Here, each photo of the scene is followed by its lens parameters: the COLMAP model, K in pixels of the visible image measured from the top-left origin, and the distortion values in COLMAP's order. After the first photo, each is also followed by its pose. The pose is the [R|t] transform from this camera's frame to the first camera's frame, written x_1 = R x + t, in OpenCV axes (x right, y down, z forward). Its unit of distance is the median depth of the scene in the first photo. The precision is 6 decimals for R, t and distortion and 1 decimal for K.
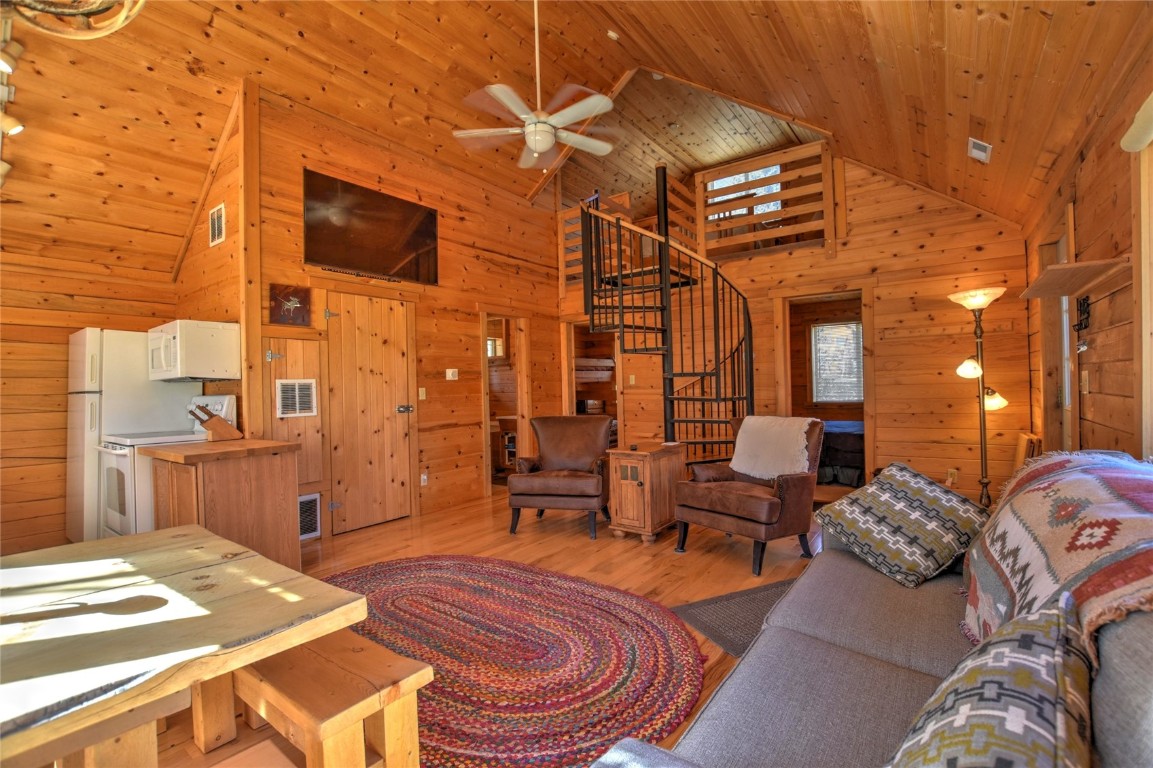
lens RADIAL K [[510.0, 0, 582.7], [0, 510.0, 386.3], [0, 0, 1]] dist [-0.036397, 0.007835]
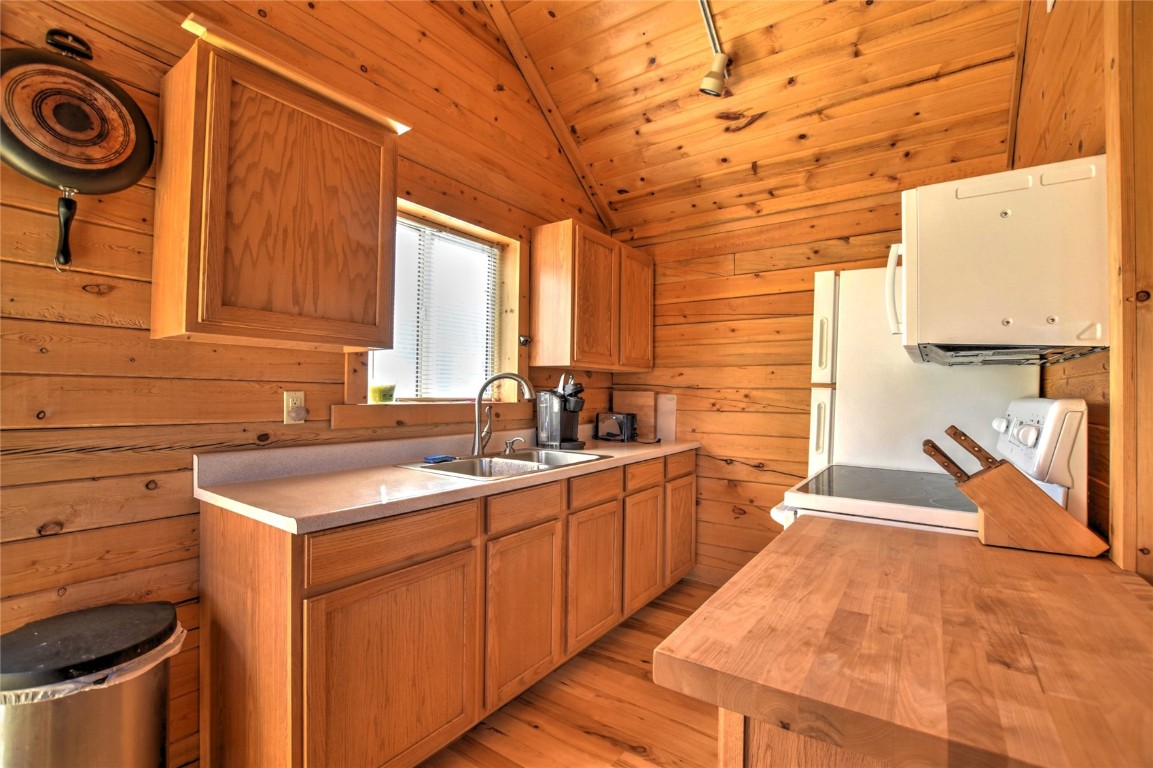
lens RADIAL K [[508.6, 0, 584.2], [0, 508.6, 386.5], [0, 0, 1]] dist [-0.034453, 0.006621]
pose [[0.023423, 0.013374, -0.999636, -0.411888], [-0.009724, 0.999866, 0.013149, 0.008438], [0.999678, 0.009413, 0.023550, 0.703920]]
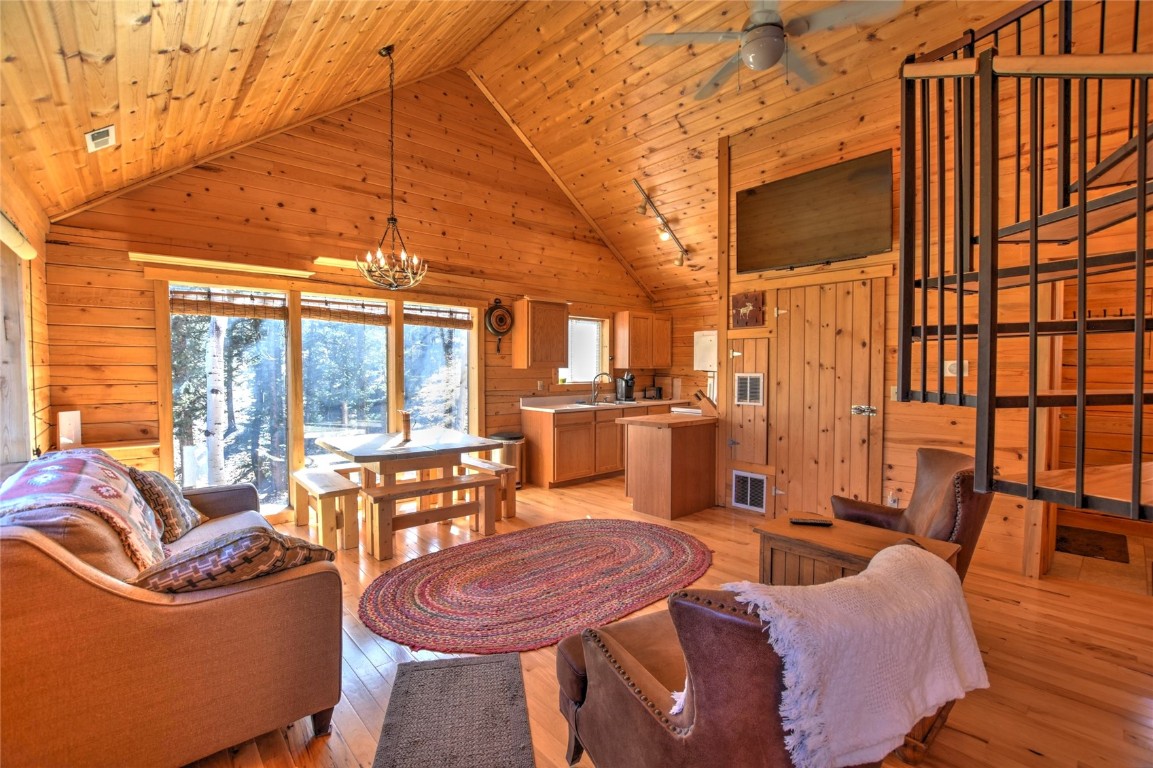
lens RADIAL K [[509.7, 0, 580.1], [0, 509.7, 385.9], [0, 0, 1]] dist [-0.033245, 0.006128]
pose [[-0.213412, 0.061475, -0.975026, 0.706768], [0.006562, 0.998086, 0.061493, -0.062866], [0.976940, 0.006725, -0.213407, 0.923178]]
